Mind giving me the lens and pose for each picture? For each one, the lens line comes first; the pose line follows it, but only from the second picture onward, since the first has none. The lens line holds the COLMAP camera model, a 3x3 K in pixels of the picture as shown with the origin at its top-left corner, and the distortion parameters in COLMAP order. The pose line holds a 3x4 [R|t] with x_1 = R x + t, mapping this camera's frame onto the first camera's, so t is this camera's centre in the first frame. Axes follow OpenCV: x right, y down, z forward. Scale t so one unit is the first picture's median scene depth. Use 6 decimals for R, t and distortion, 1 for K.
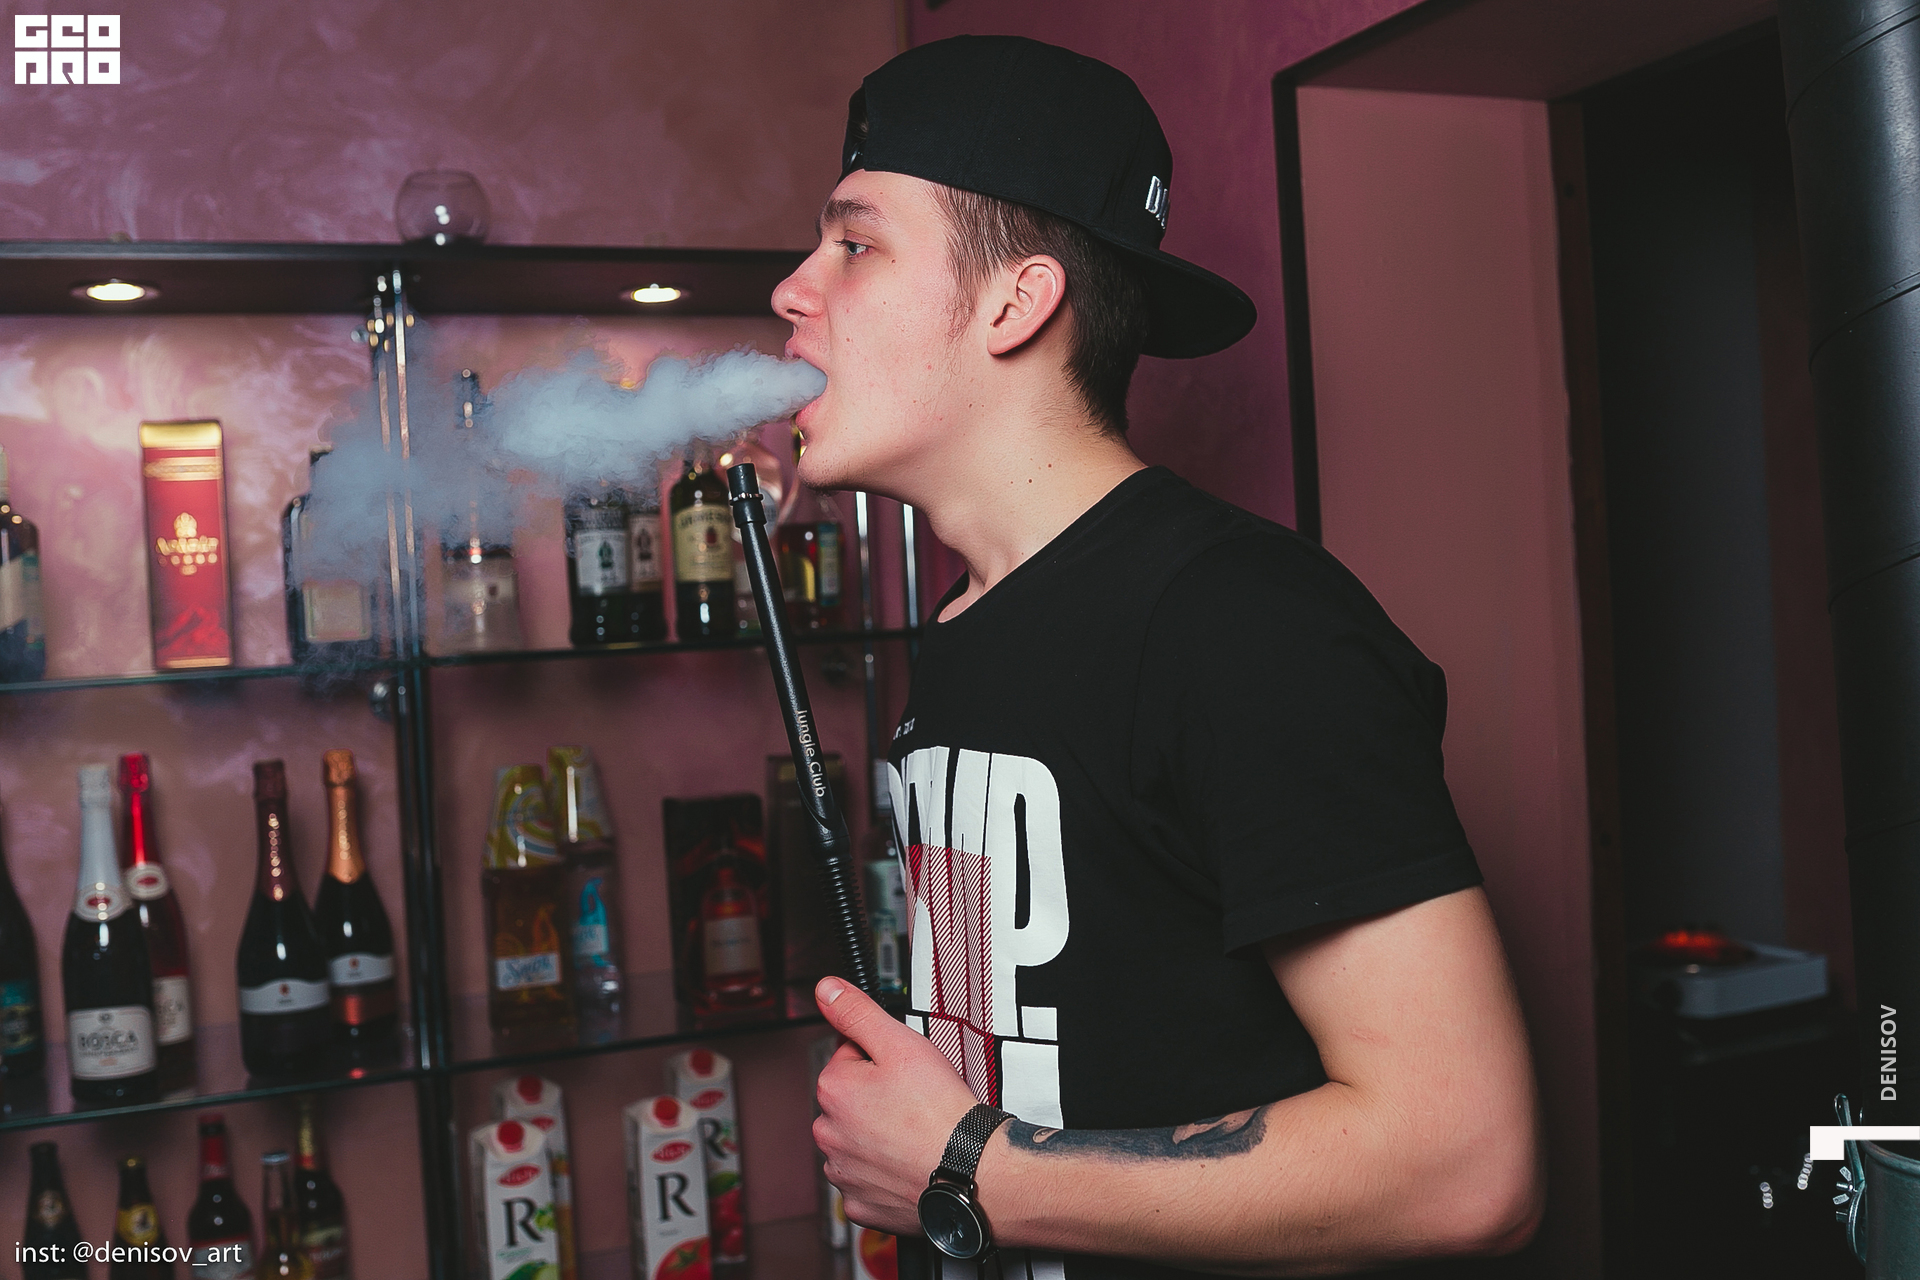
lens RADIAL K [[1896.7, 0, 966.1], [0, 1896.7, 632.1], [0, 0, 1]] dist [-0.081114, -0.006453]
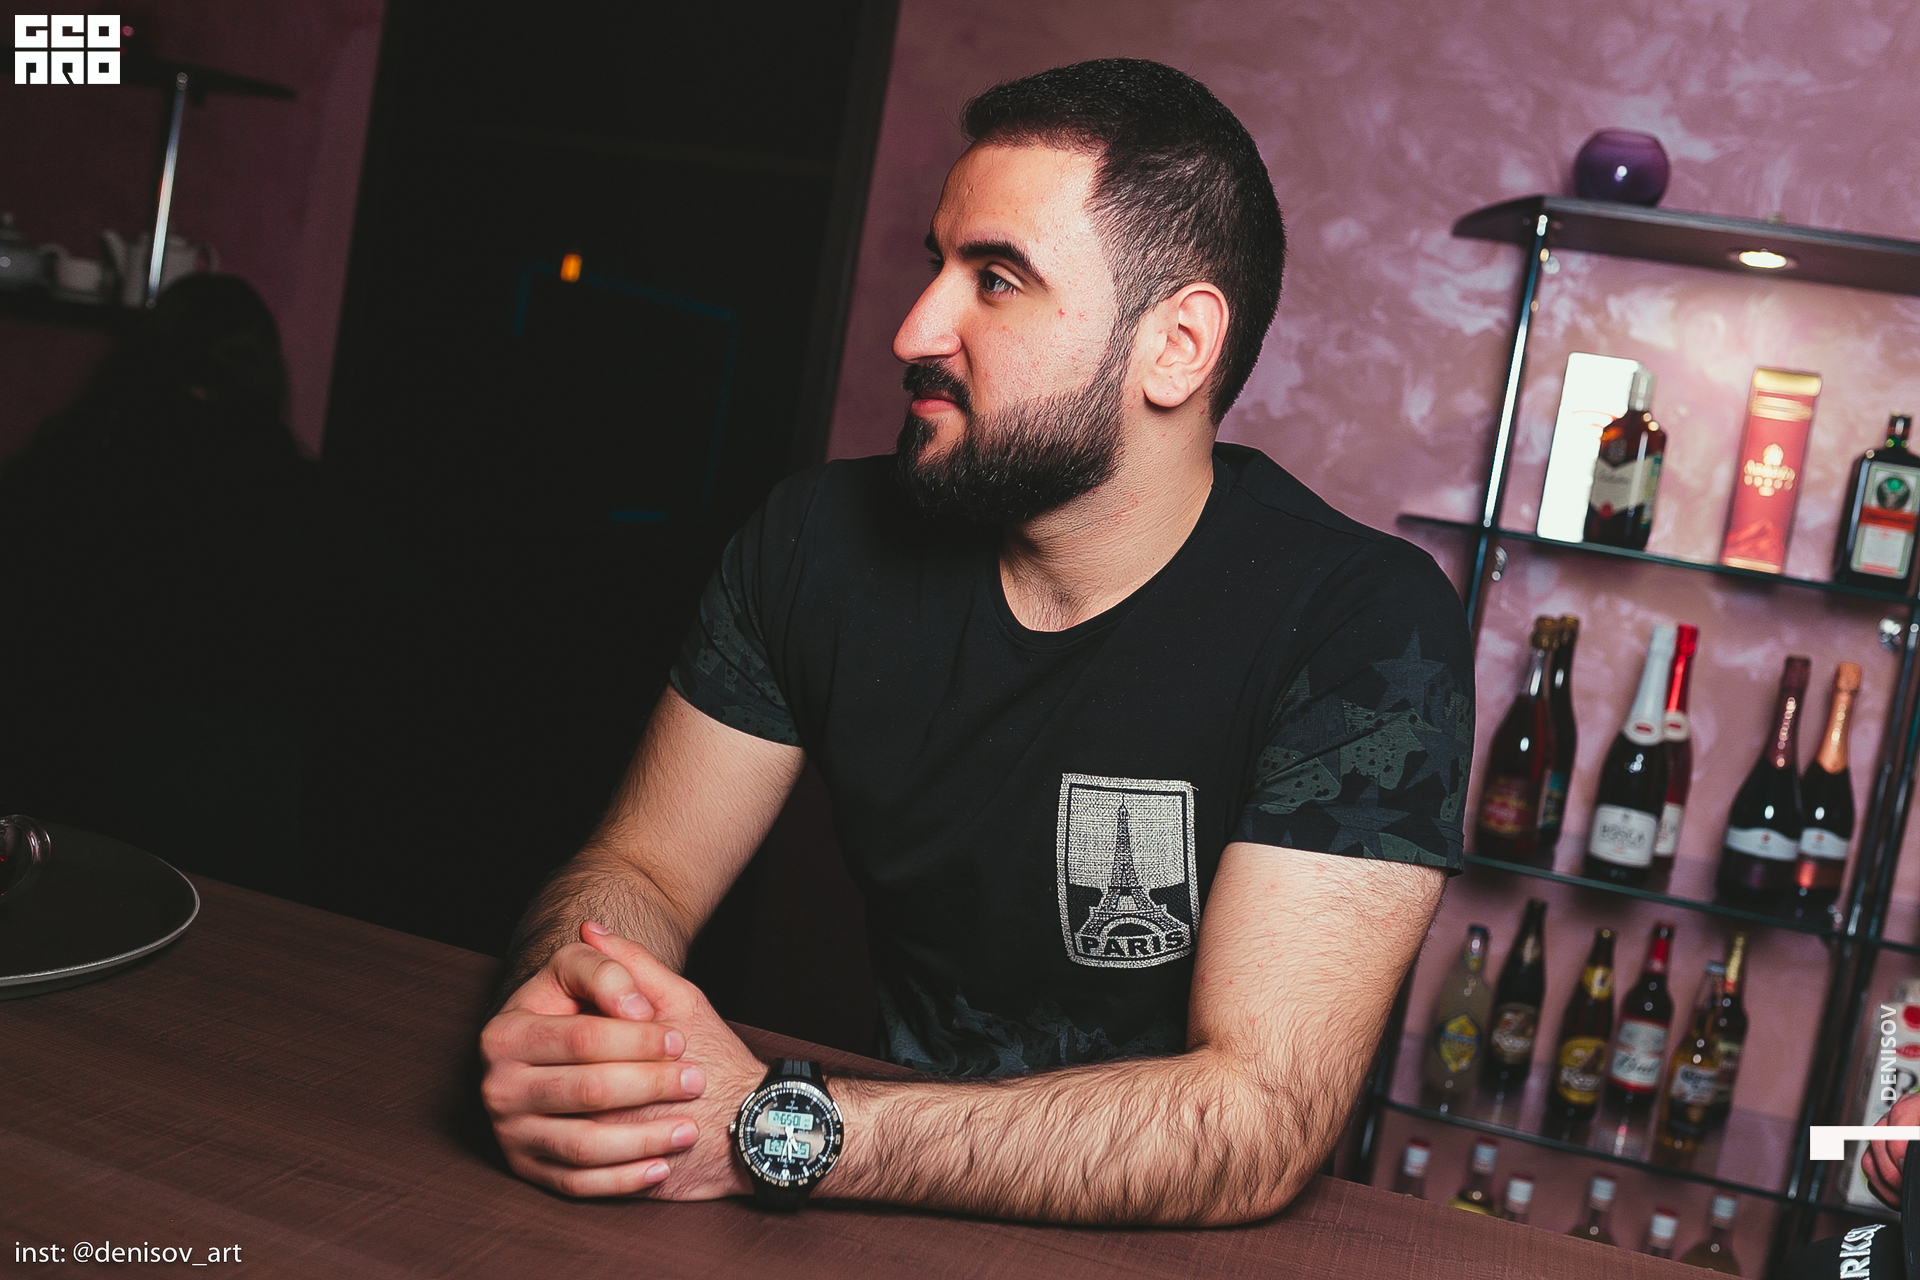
lens RADIAL K [[1896.7, 0, 966.1], [0, 1896.7, 632.1], [0, 0, 1]] dist [-0.081114, -0.006453]
pose [[0.736381, 0.234963, -0.634457, -0.002637], [-0.209550, 0.970853, 0.116329, 0.024063], [0.643298, 0.047288, 0.764154, -0.267450]]
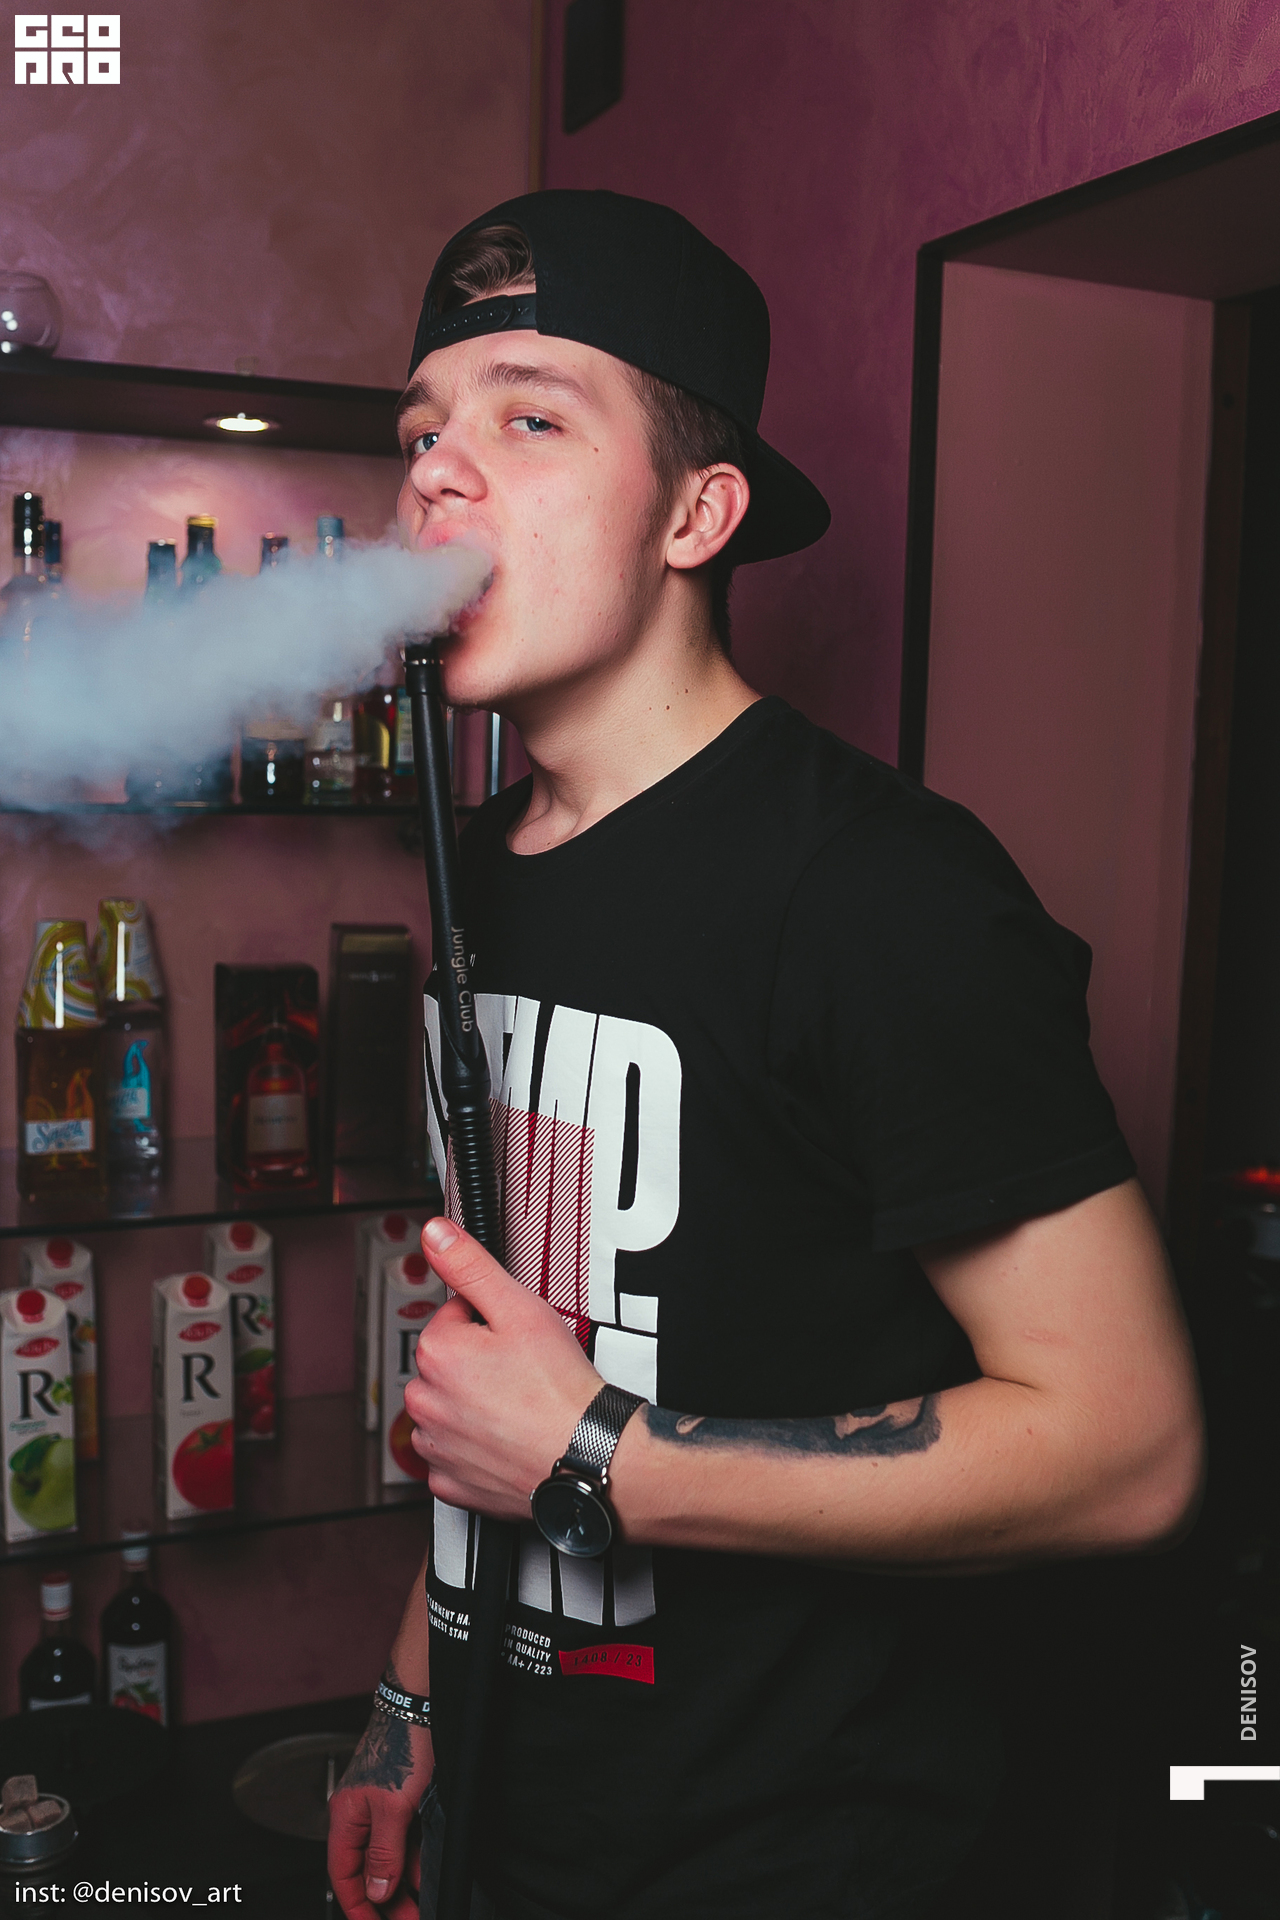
lens RADIAL K [[1896.7, 0, 636.1], [0, 1896.7, 958.4], [0, 0, 1]] dist [-0.081114, -0.006453]
pose [[0.996383, 0.078330, 0.032931, 0.019879], [-0.081240, 0.991759, 0.099064, -0.027154], [-0.024900, -0.101381, 0.994536, 0.054584]]
